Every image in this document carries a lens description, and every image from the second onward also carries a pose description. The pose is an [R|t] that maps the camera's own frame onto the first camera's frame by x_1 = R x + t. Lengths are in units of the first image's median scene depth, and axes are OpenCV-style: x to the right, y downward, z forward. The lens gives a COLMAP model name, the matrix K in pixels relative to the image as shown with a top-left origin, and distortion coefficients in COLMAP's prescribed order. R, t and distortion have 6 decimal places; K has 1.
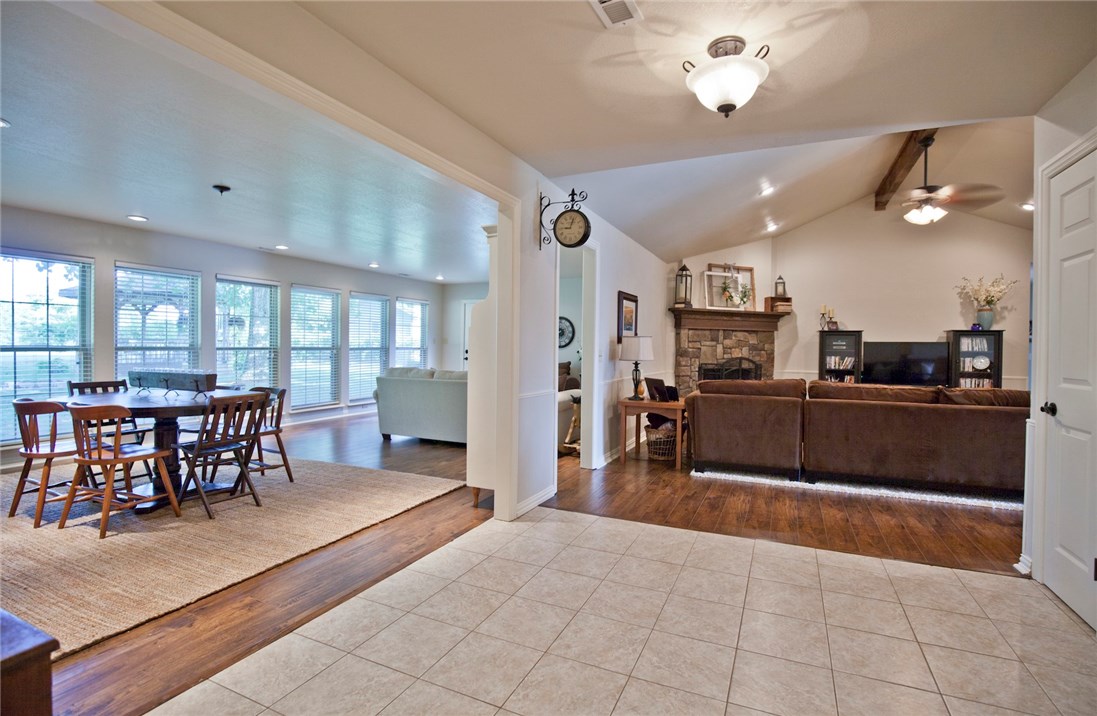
lens RADIAL K [[507.6, 0, 559.5], [0, 507.6, 352.2], [0, 0, 1]] dist [-0.036344, 0.007819]
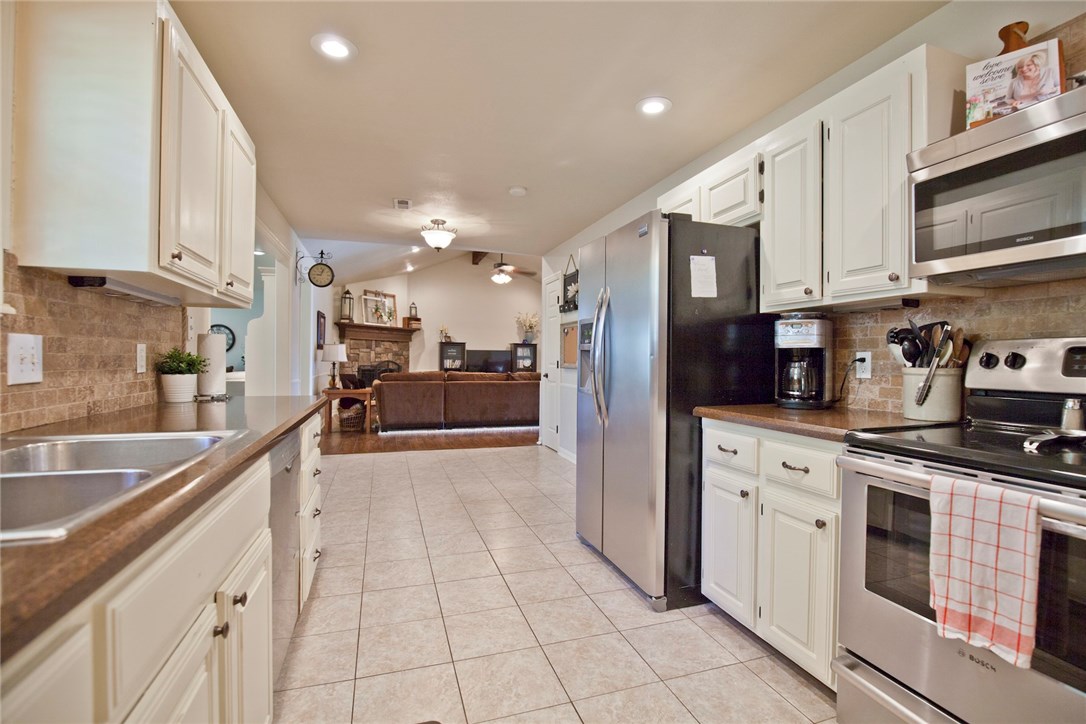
lens RADIAL K [[500.7, 0, 553.0], [0, 500.7, 360.6], [0, 0, 1]] dist [-0.030012, 0.000557]
pose [[0.731288, -0.005113, 0.682050, -0.260535], [0.005575, 0.999983, 0.001519, 0.011811], [-0.682046, 0.002692, 0.731304, -0.320974]]
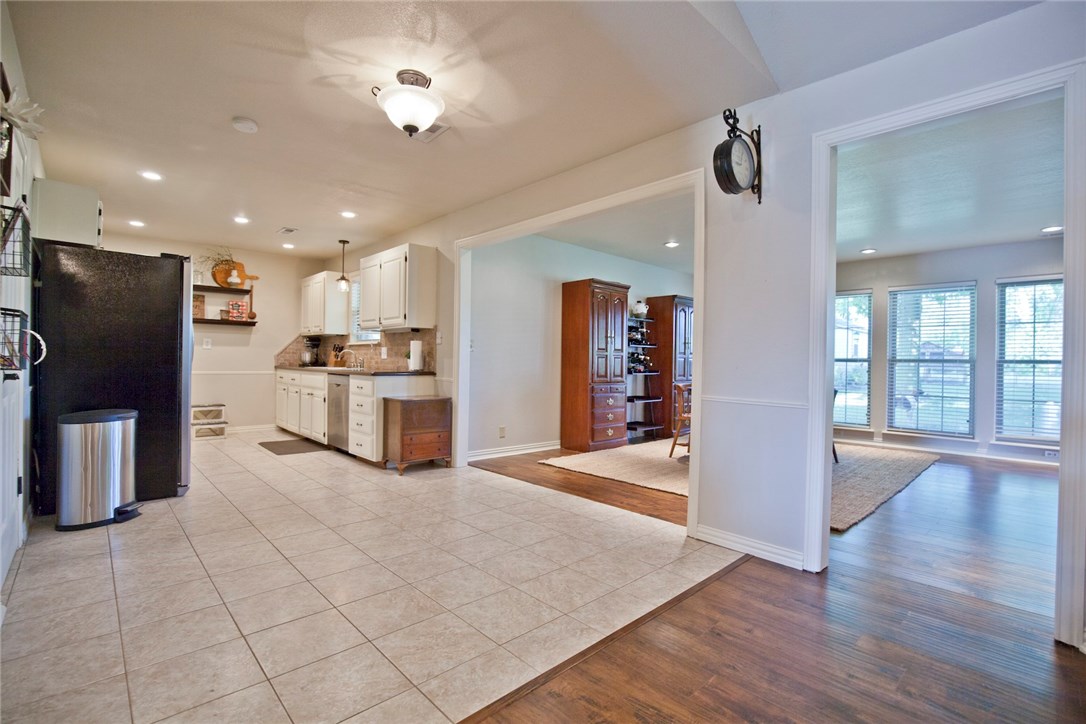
lens RADIAL K [[500.7, 0, 553.0], [0, 500.7, 360.6], [0, 0, 1]] dist [-0.030012, 0.000557]
pose [[-0.376551, -0.016245, -0.926253, 0.389733], [-0.029258, 0.999556, -0.005637, 0.019090], [0.925934, 0.024978, -0.376860, 0.534080]]
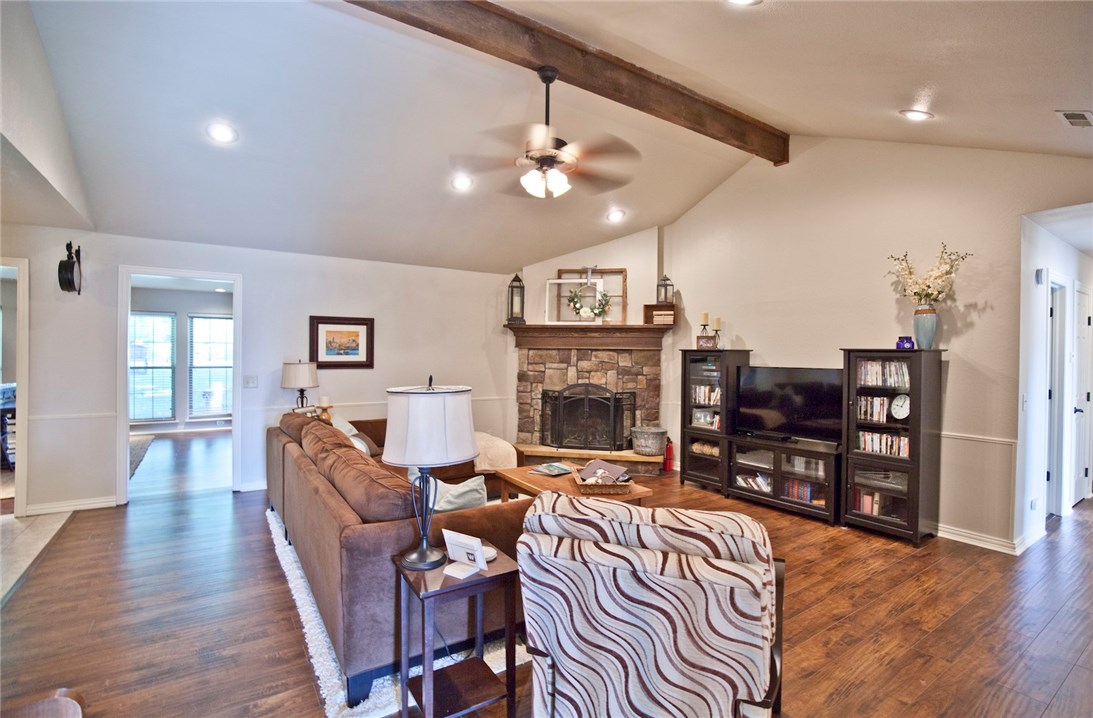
lens RADIAL K [[505.7, 0, 555.6], [0, 505.7, 353.3], [0, 0, 1]] dist [-0.033714, 0.005179]
pose [[0.854017, -0.002237, -0.520240, 0.804030], [-0.005537, 0.999895, -0.013389, -0.029636], [0.520216, 0.014316, 0.853915, 0.321683]]
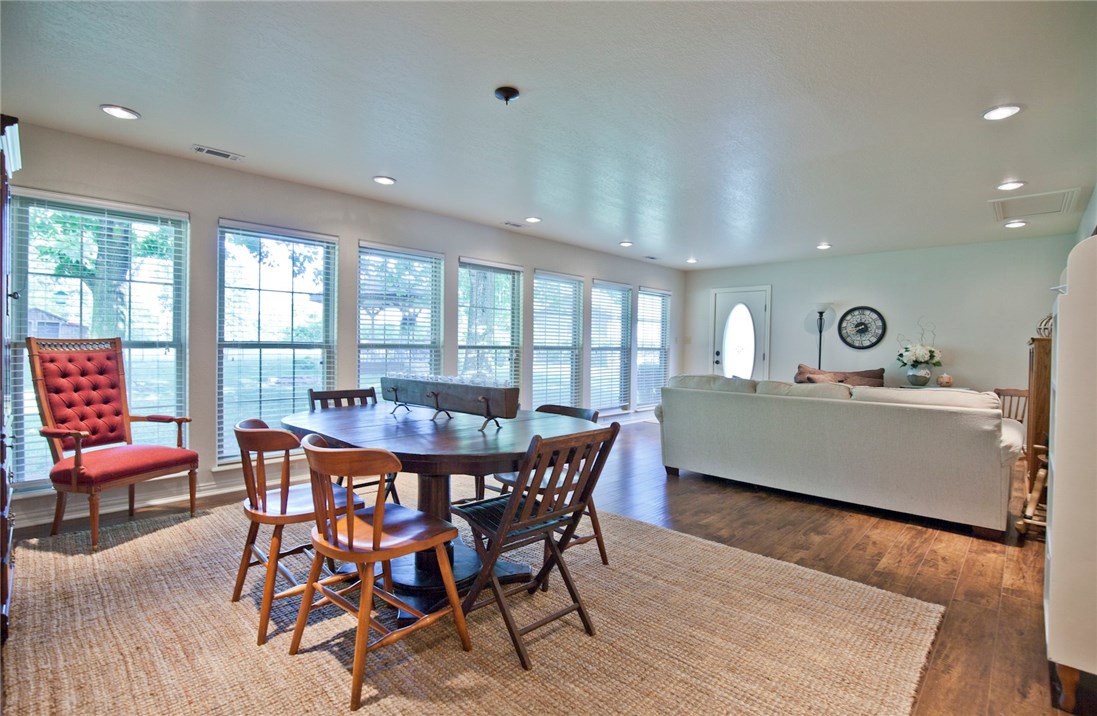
lens RADIAL K [[507.6, 0, 559.5], [0, 507.6, 352.2], [0, 0, 1]] dist [-0.036344, 0.007819]
pose [[0.944926, 0.007247, -0.327203, -0.234452], [-0.008484, 0.999961, -0.002355, 0.001678], [0.327173, 0.005002, 0.944951, 0.242423]]
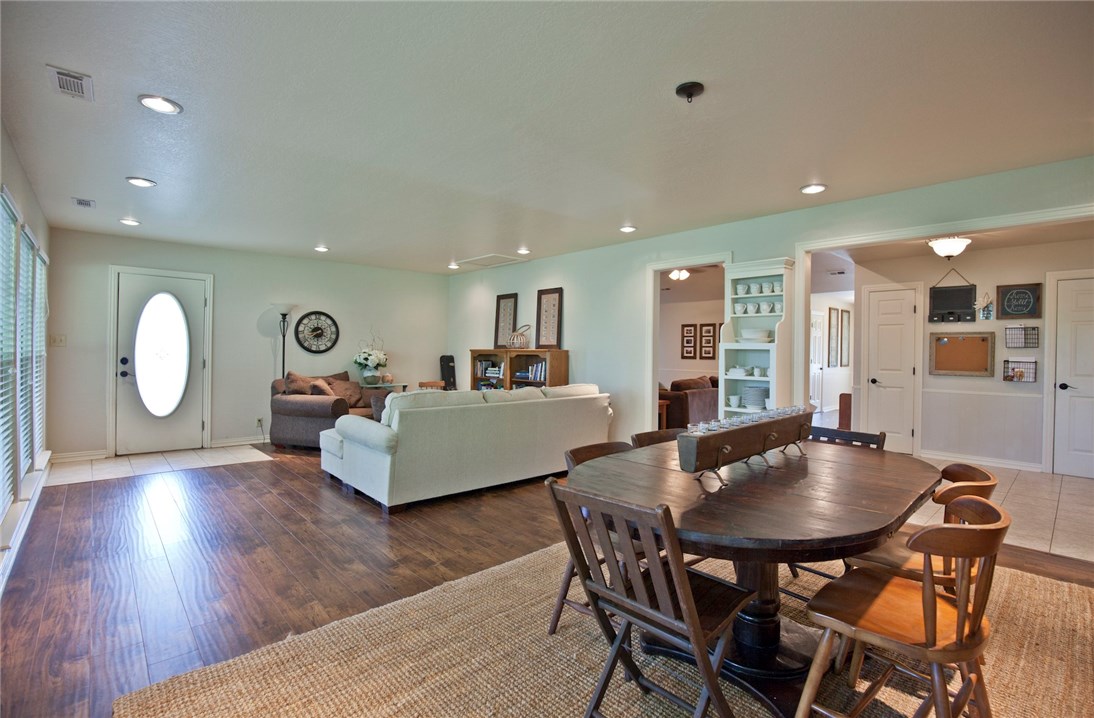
lens RADIAL K [[506.1, 0, 556.1], [0, 506.1, 353.3], [0, 0, 1]] dist [-0.033714, 0.005179]
pose [[0.381977, -0.008446, 0.924133, -0.739783], [0.002280, 0.999964, 0.008196, -0.019000], [-0.924169, -0.001024, 0.381982, 0.541351]]
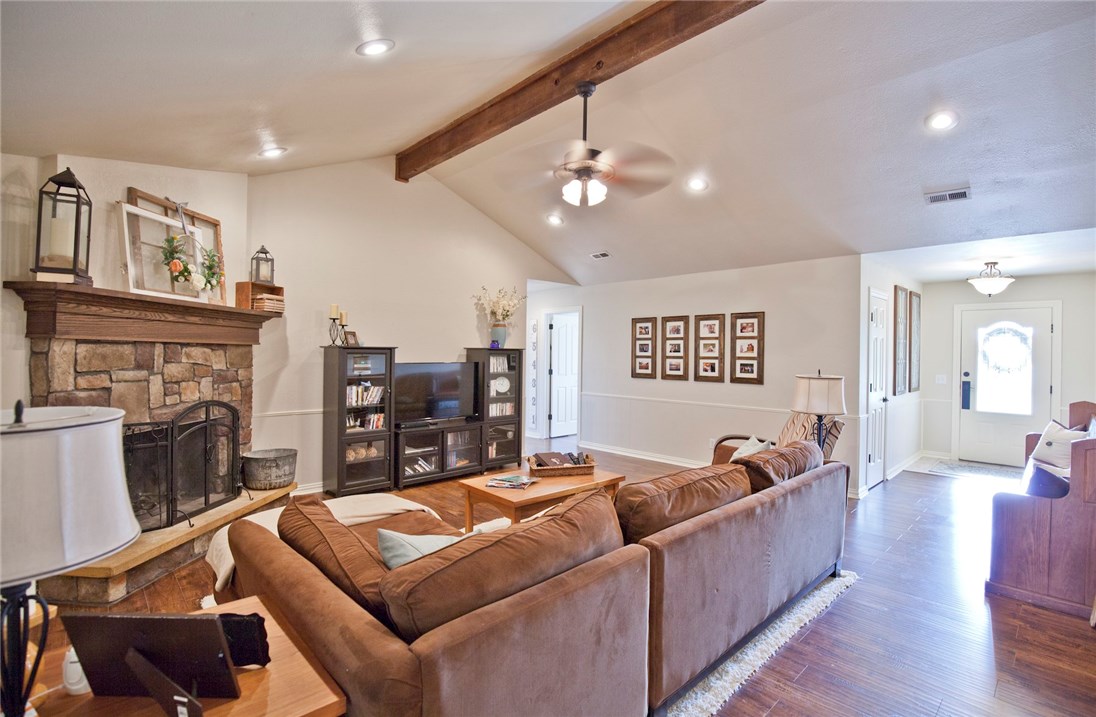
lens RADIAL K [[507.0, 0, 557.1], [0, 507.0, 352.8], [0, 0, 1]] dist [-0.033714, 0.005179]
pose [[0.372489, -0.007054, 0.928010, 0.047286], [0.004095, 0.999974, 0.005958, -0.041114], [-0.928027, 0.001581, 0.372509, 0.569202]]
